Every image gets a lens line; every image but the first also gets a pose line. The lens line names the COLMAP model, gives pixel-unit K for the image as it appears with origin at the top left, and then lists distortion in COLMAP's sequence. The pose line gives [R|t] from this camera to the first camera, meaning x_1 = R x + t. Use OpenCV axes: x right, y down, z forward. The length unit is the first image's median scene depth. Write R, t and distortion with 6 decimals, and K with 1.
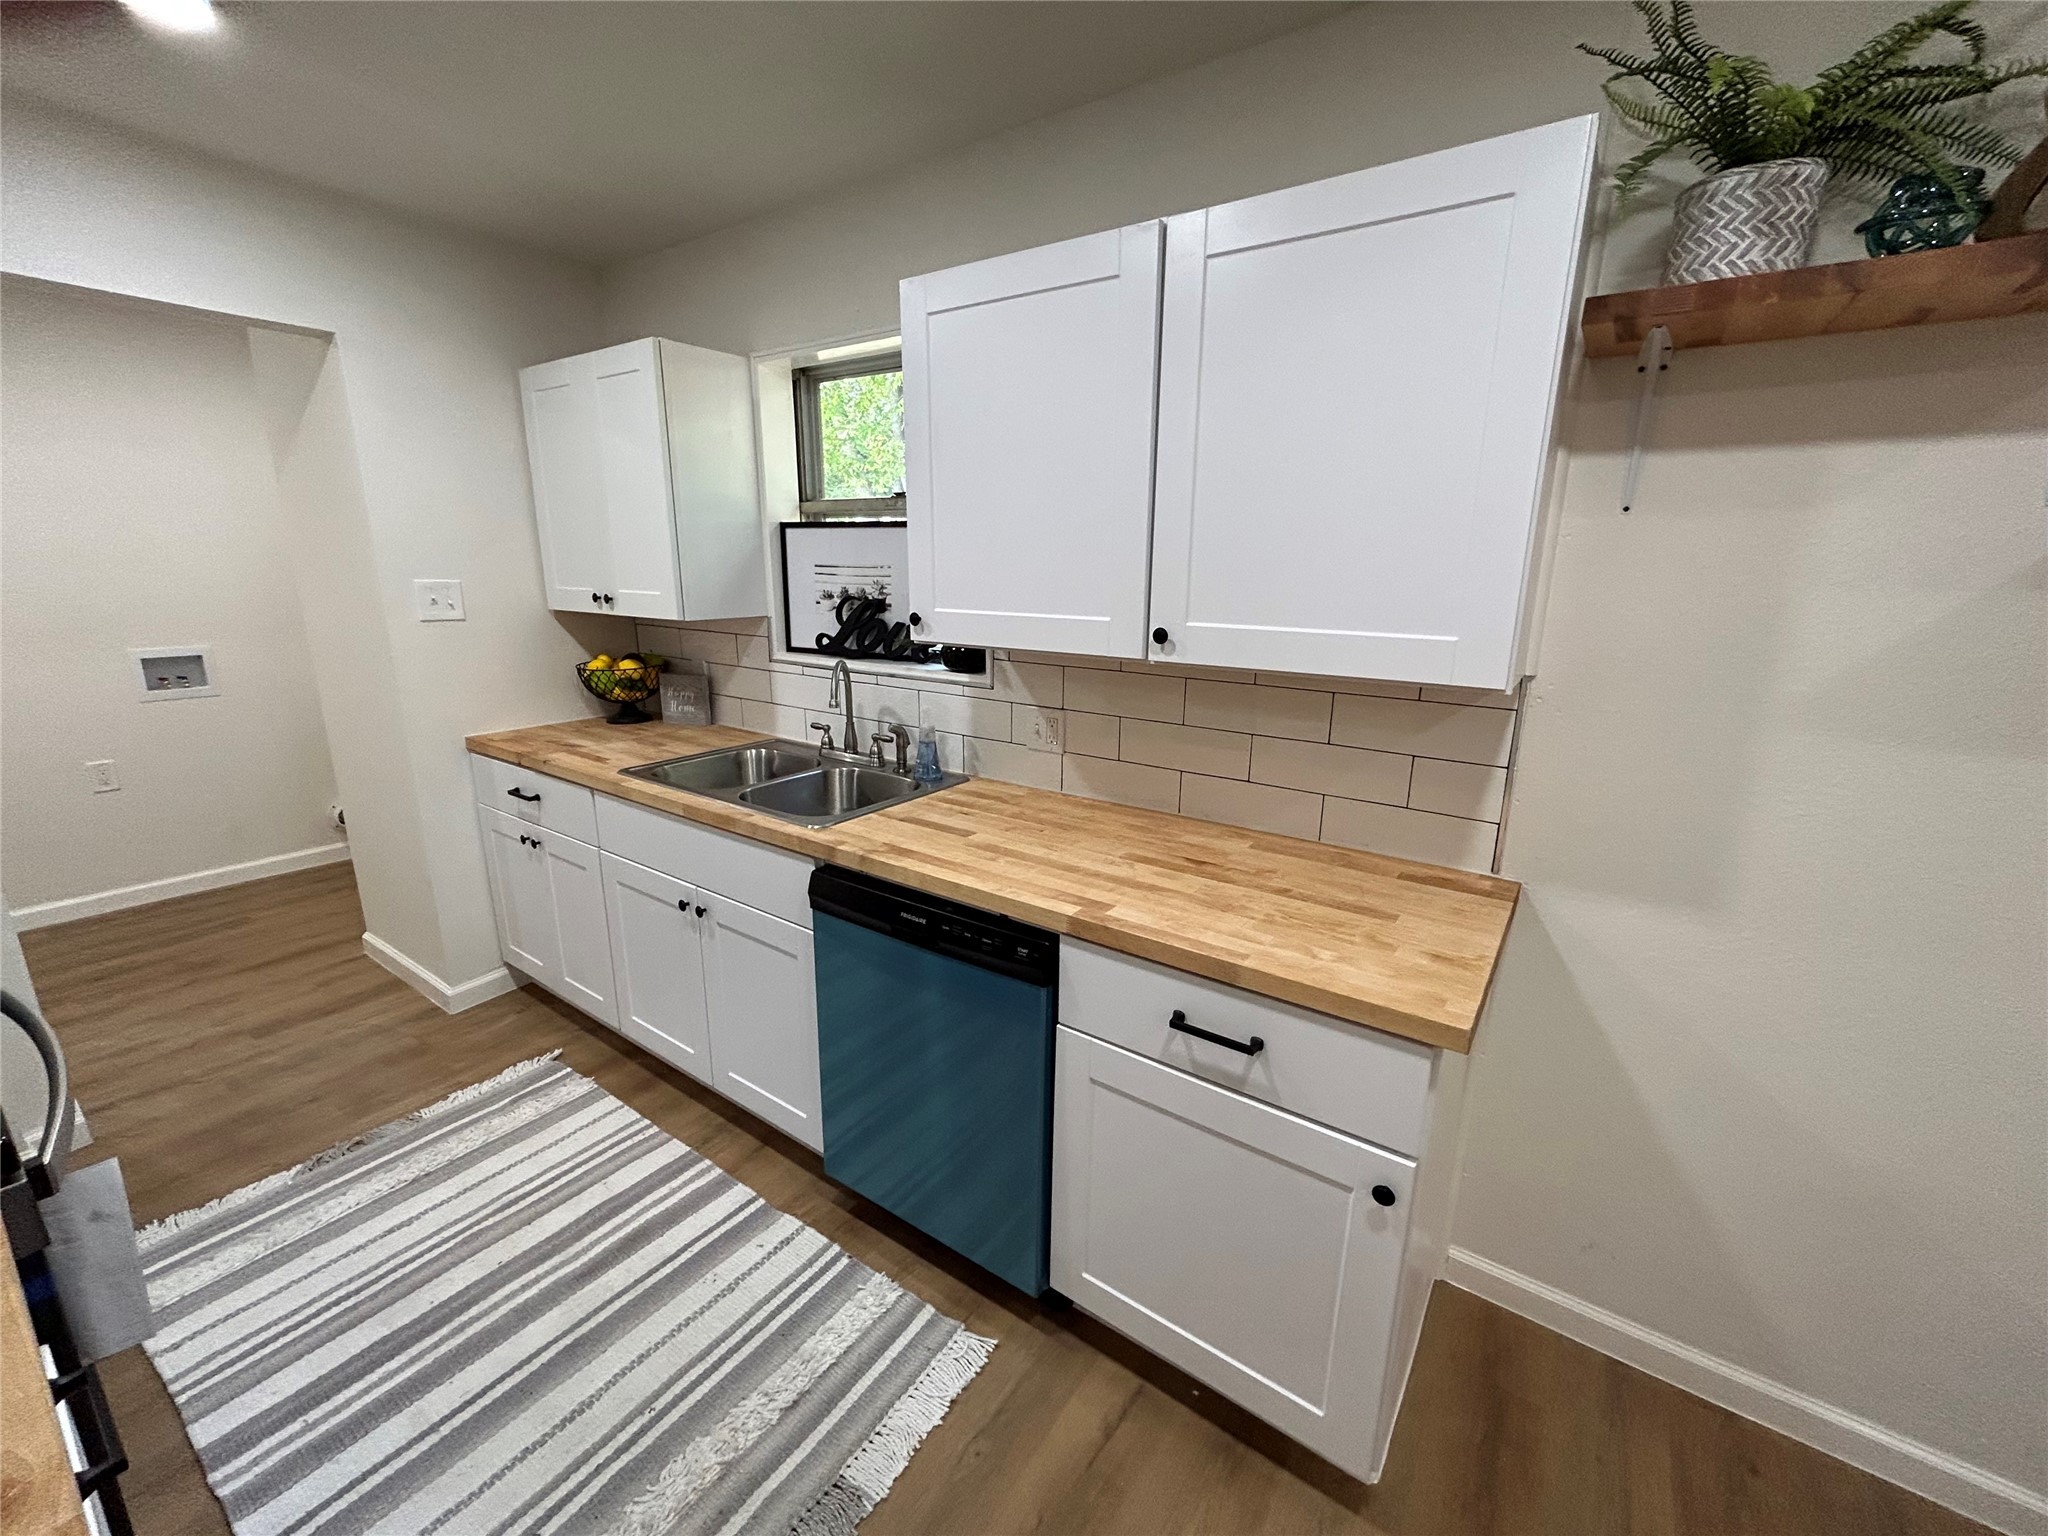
lens RADIAL K [[836.8, 0, 1021.4], [0, 836.8, 769.3], [0, 0, 1]] dist [0.003934, 0.000769]
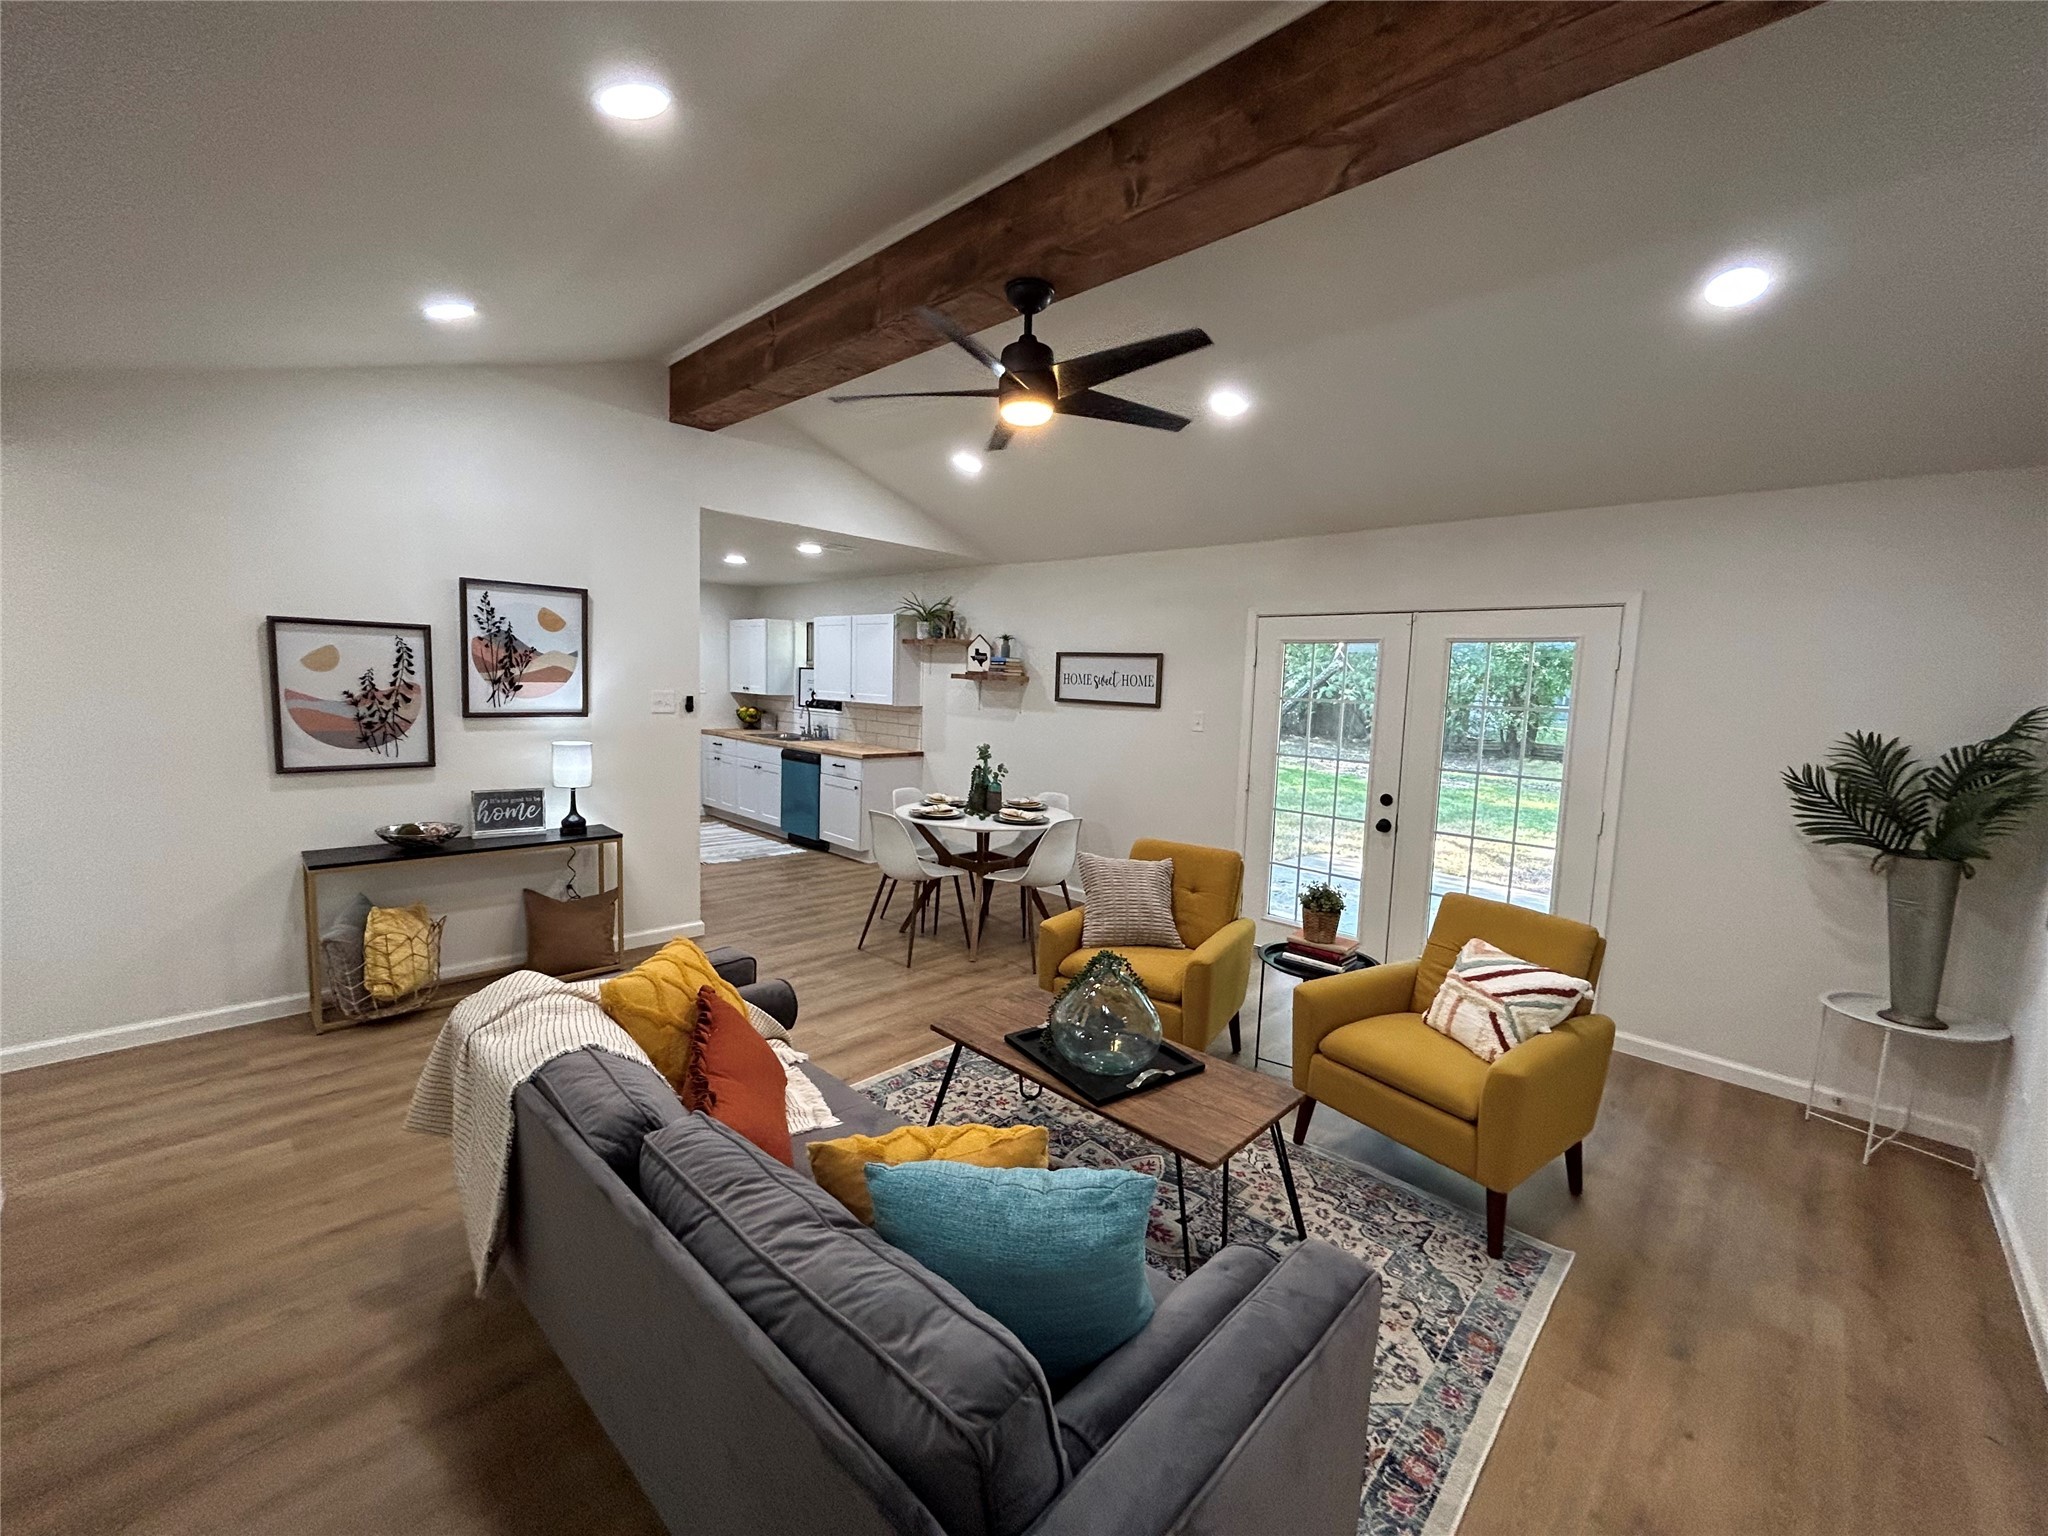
lens RADIAL K [[836.8, 0, 1032.8], [0, 836.8, 766.8], [0, 0, 1]] dist [0.003934, 0.000769]
pose [[0.986476, 0.038145, -0.159405, 1.355520], [-0.063058, 0.986013, -0.154281, 0.631966], [0.151291, 0.162246, 0.975083, -2.345018]]
